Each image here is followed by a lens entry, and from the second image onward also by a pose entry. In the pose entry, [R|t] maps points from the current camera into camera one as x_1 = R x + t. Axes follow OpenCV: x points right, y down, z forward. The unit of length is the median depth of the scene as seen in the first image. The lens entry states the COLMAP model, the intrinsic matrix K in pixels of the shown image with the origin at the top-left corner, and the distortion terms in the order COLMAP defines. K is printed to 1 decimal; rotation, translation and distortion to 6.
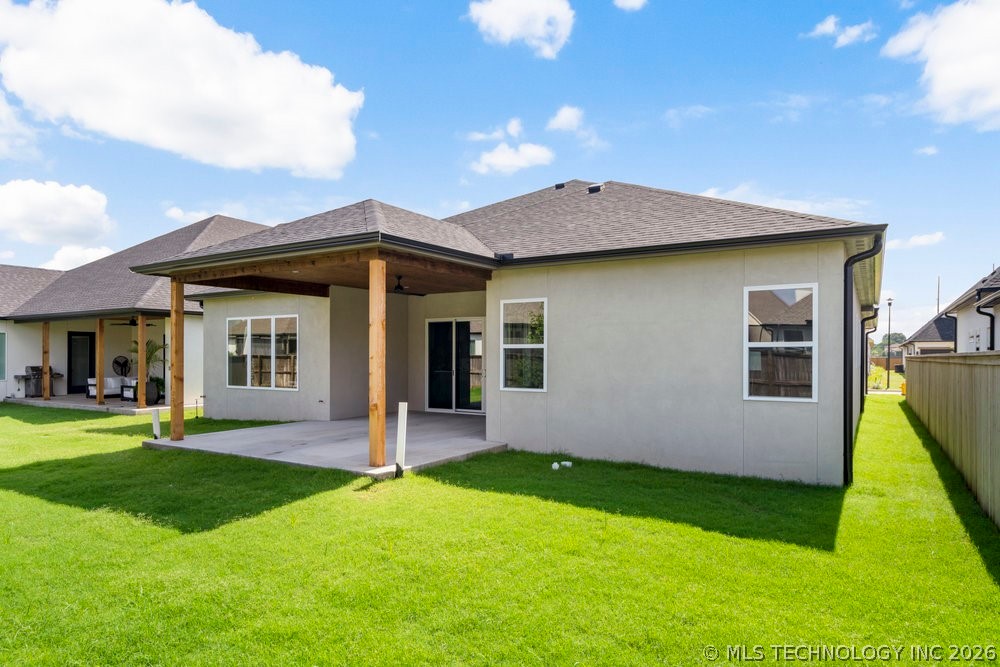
lens RADIAL K [[603.5, 0, 500.0], [0, 603.5, 333.5], [0, 0, 1]] dist [0.042935, 0.000103]
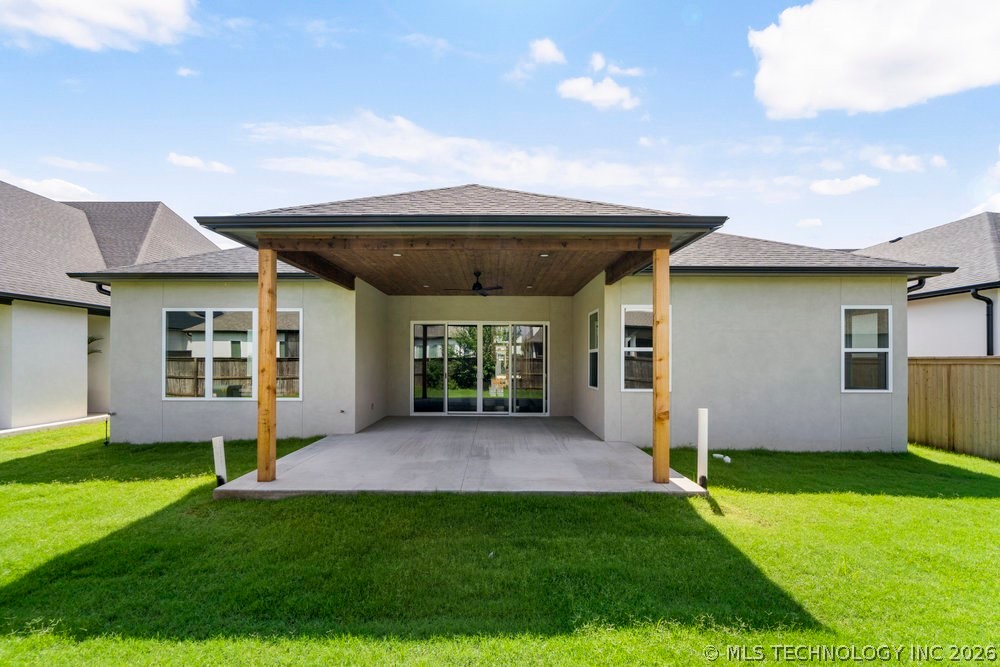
lens RADIAL K [[472.6, 0, 496.9], [0, 472.6, 351.4], [0, 0, 1]] dist [-0.003486, -0.000347]
pose [[0.854966, 0.008438, 0.518616, -0.601802], [-0.019404, 0.999688, 0.015722, 0.015817], [-0.518321, -0.023505, 0.854863, 0.419920]]
